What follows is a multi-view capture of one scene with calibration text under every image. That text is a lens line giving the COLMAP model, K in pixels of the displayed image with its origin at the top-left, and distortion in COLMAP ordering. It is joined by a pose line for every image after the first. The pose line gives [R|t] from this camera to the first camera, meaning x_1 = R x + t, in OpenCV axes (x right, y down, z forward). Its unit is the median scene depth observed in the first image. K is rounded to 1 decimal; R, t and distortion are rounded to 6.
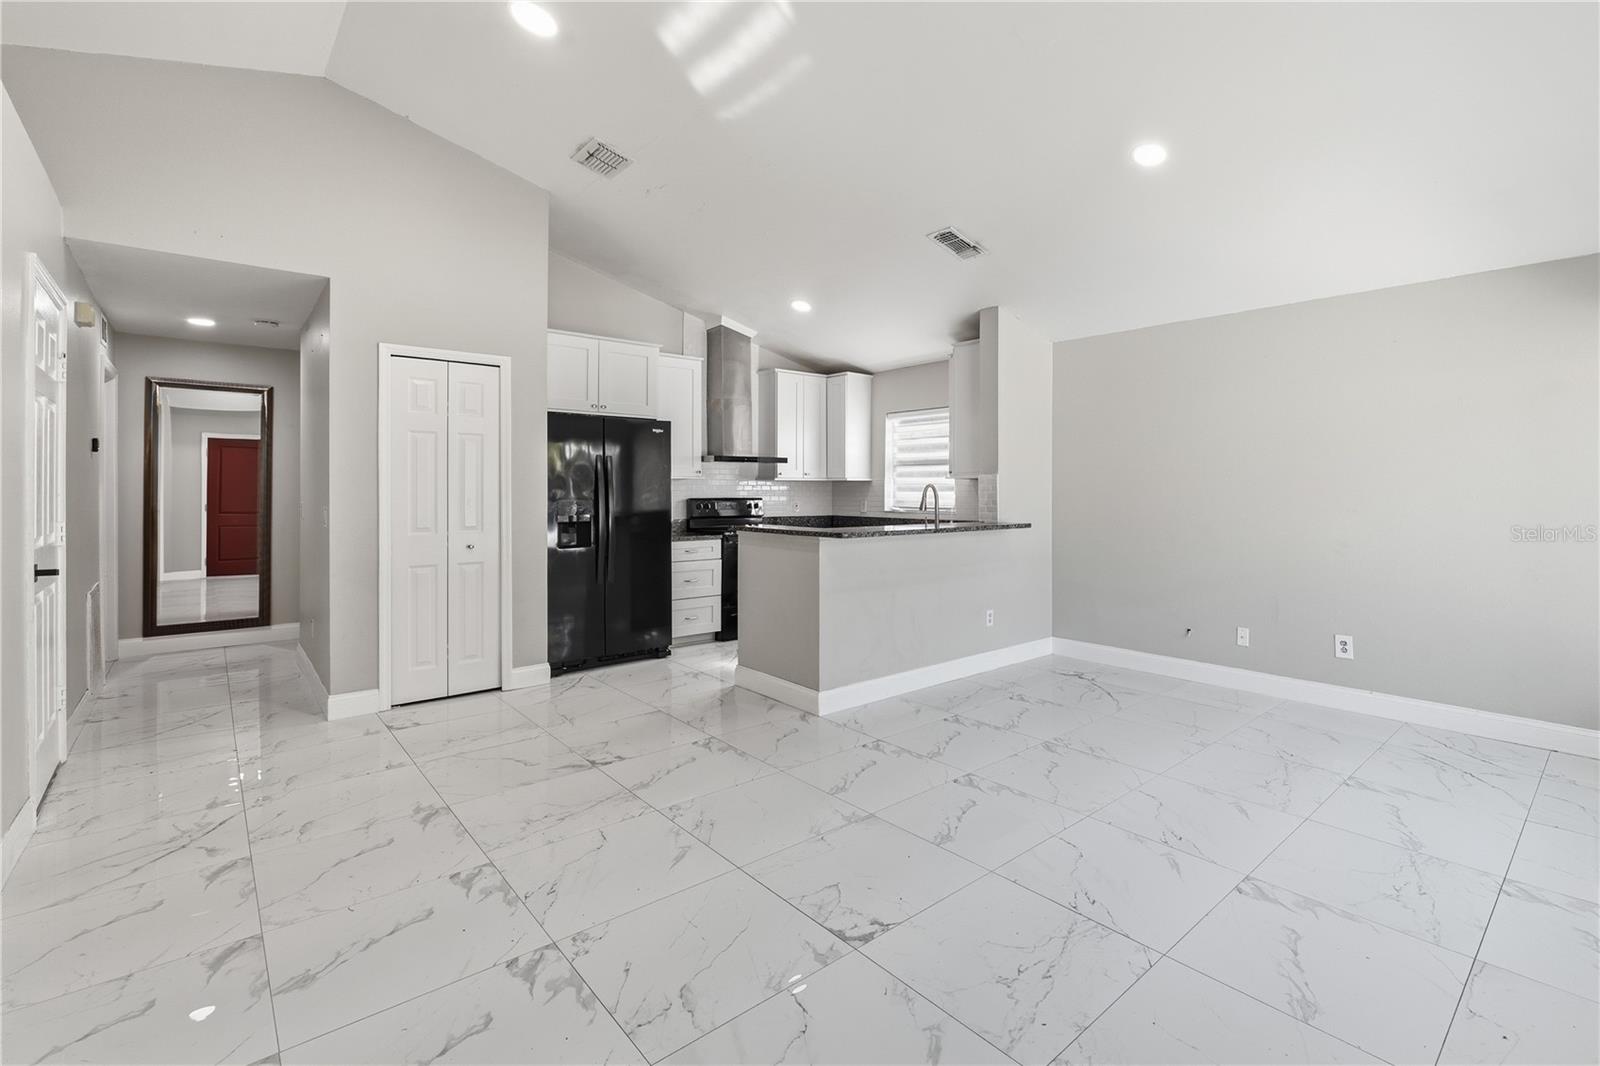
lens RADIAL K [[712.2, 0, 866.6], [0, 712.2, 490.4], [0, 0, 1]] dist [-0.001785, -0.000247]
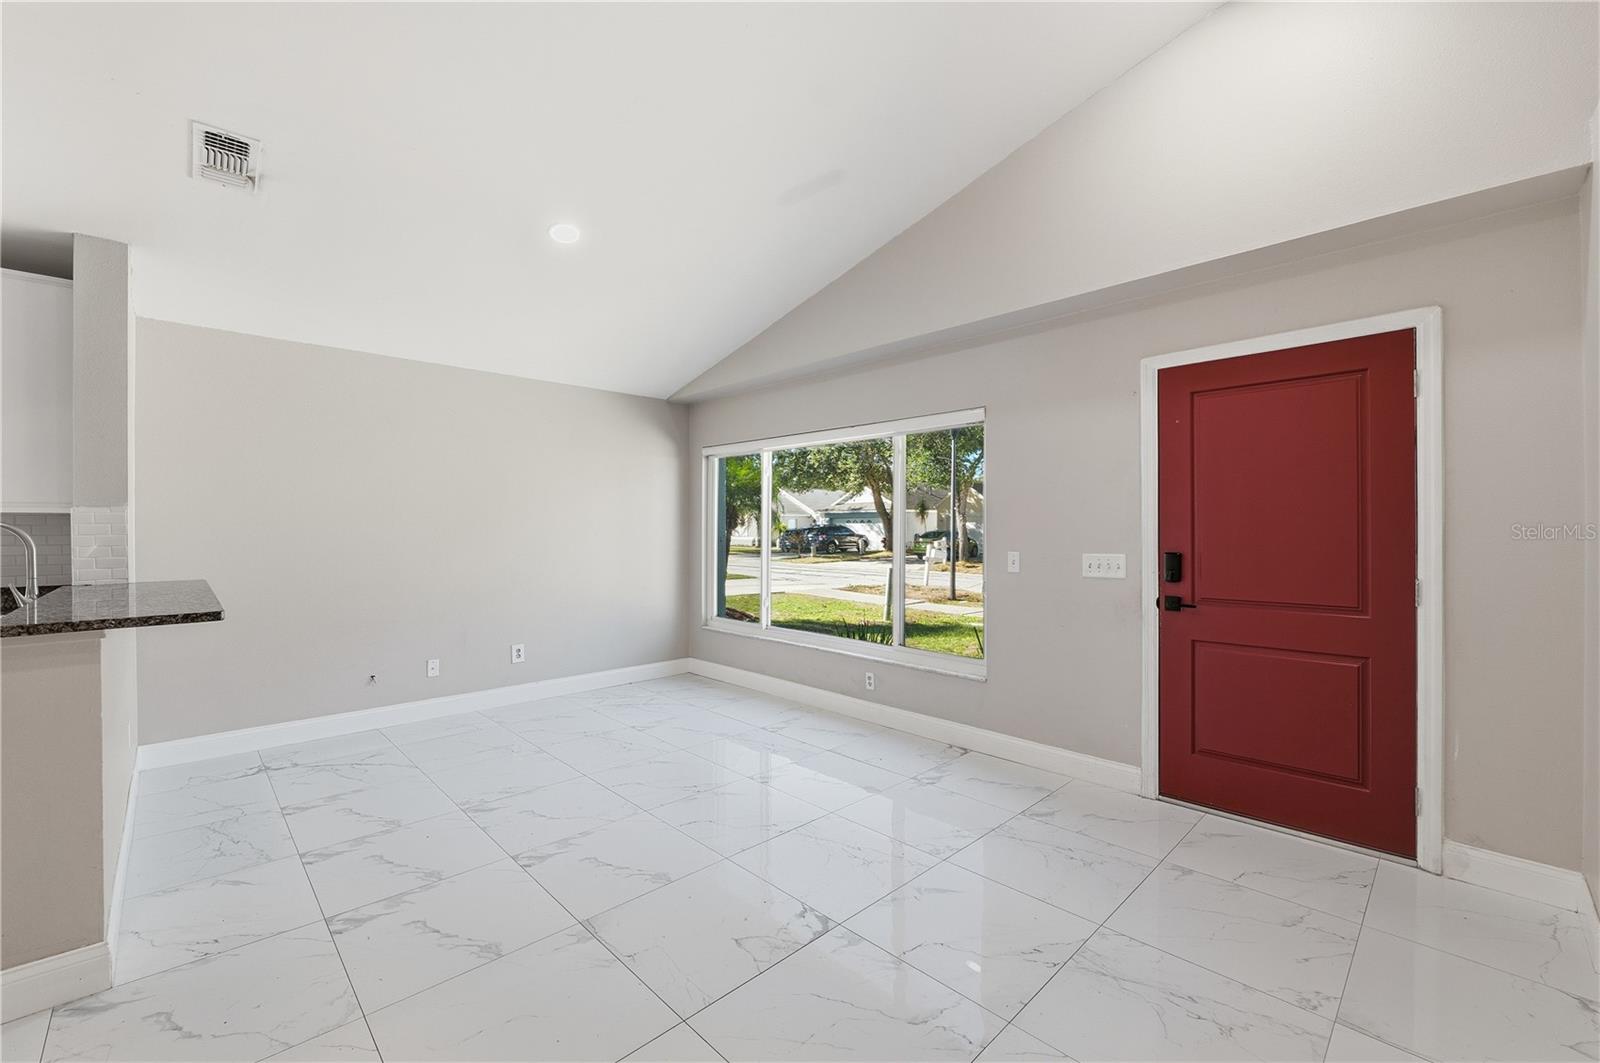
lens RADIAL K [[633.9, 0, 808.4], [0, 633.9, 538.3], [0, 0, 1]] dist [-0.028245, -0.000210]
pose [[-0.052075, -0.008520, 0.998607, -0.457089], [-0.009635, 0.999921, 0.008029, -0.006163], [-0.998597, -0.009204, -0.052153, 0.478555]]
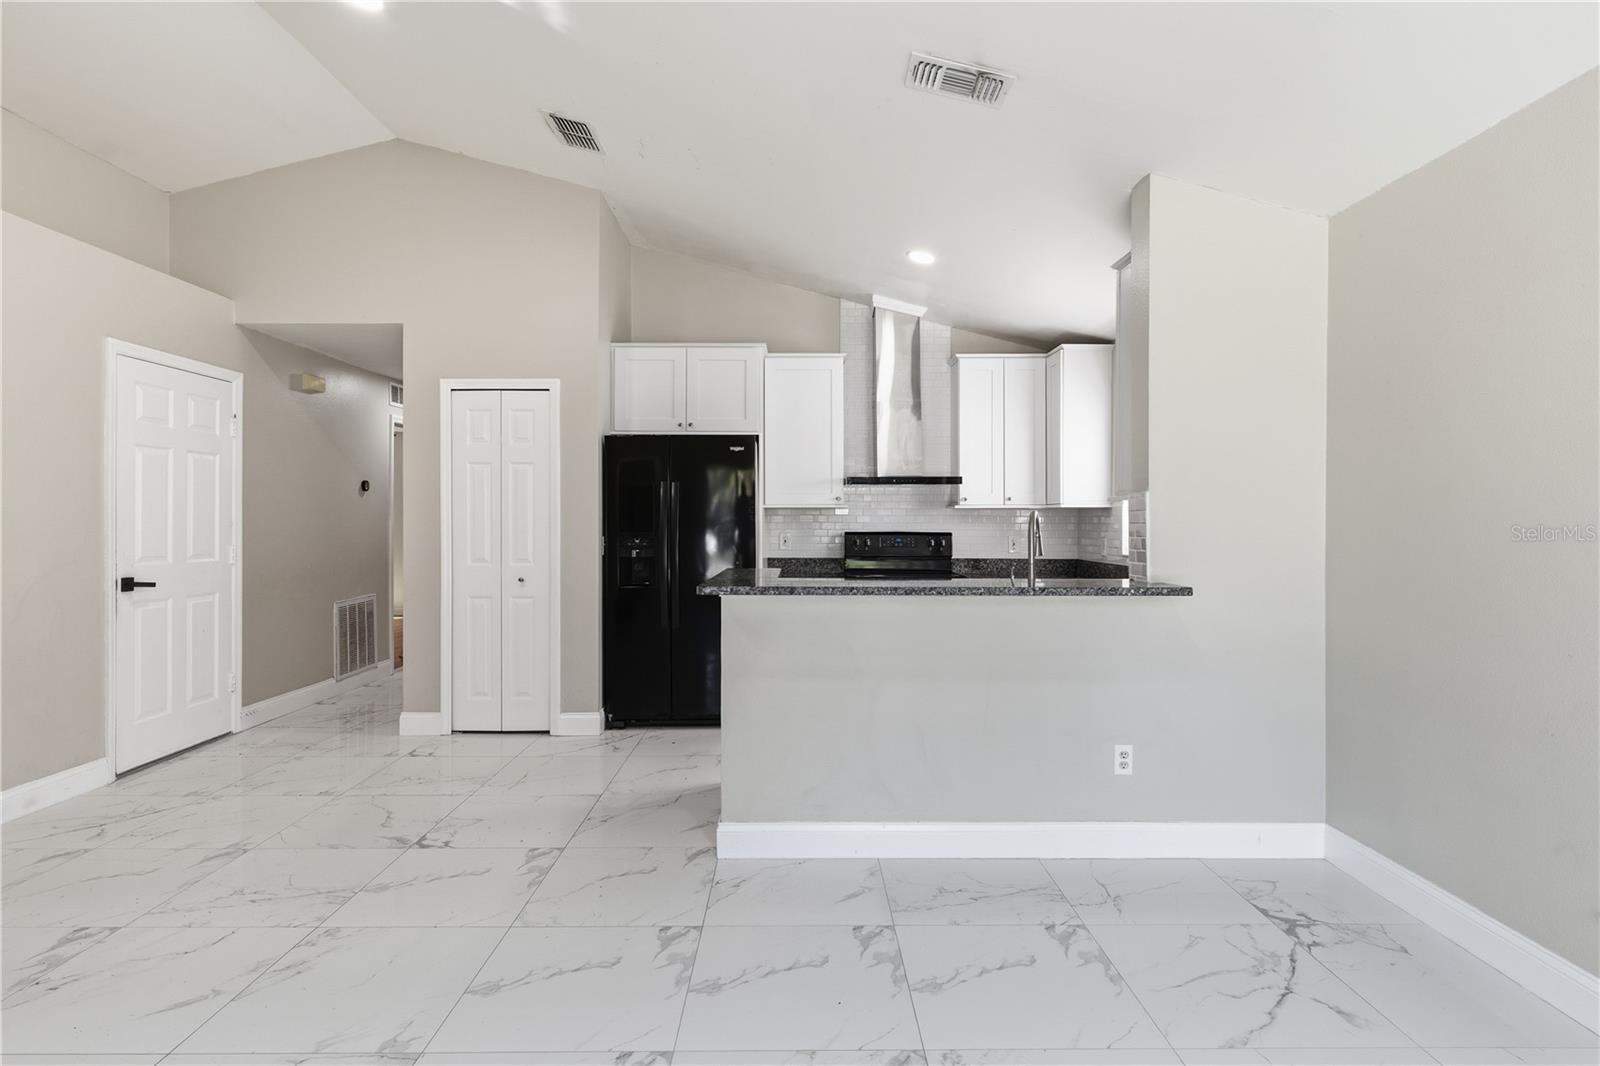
lens RADIAL K [[792.0, 0, 796.2], [0, 792.0, 522.9], [0, 0, 1]] dist [0.003440, 0.000195]
pose [[0.750573, 0.000279, -0.660788, 0.429524], [-0.001846, 0.999997, -0.001673, 0.002928], [0.660785, 0.002476, 0.750571, 0.437231]]
